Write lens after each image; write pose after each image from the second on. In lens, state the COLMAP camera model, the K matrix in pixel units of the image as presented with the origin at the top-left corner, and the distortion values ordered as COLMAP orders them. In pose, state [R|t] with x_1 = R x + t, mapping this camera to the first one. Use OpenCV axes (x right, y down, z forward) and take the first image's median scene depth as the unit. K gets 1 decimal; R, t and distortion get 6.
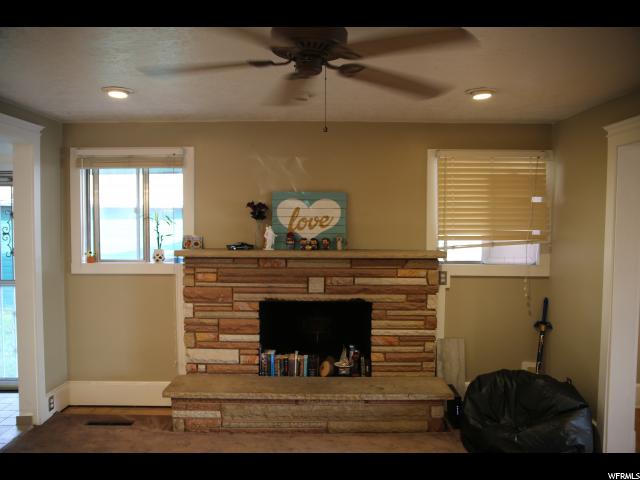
lens RADIAL K [[516.2, 0, 320.0], [0, 516.2, 240.0], [0, 0, 1]] dist [-0.005591, 0.001845]
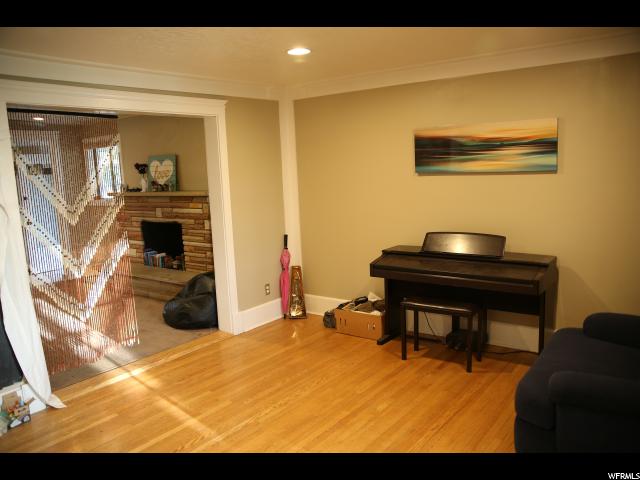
lens RADIAL K [[516.2, 0, 320.0], [0, 516.2, 240.0], [0, 0, 1]] dist [-0.005591, 0.001845]
pose [[0.796657, 0.048354, -0.602494, 1.390046], [0.000701, 0.996720, 0.080921, 0.041299], [0.604431, -0.064889, 0.794010, -0.005876]]
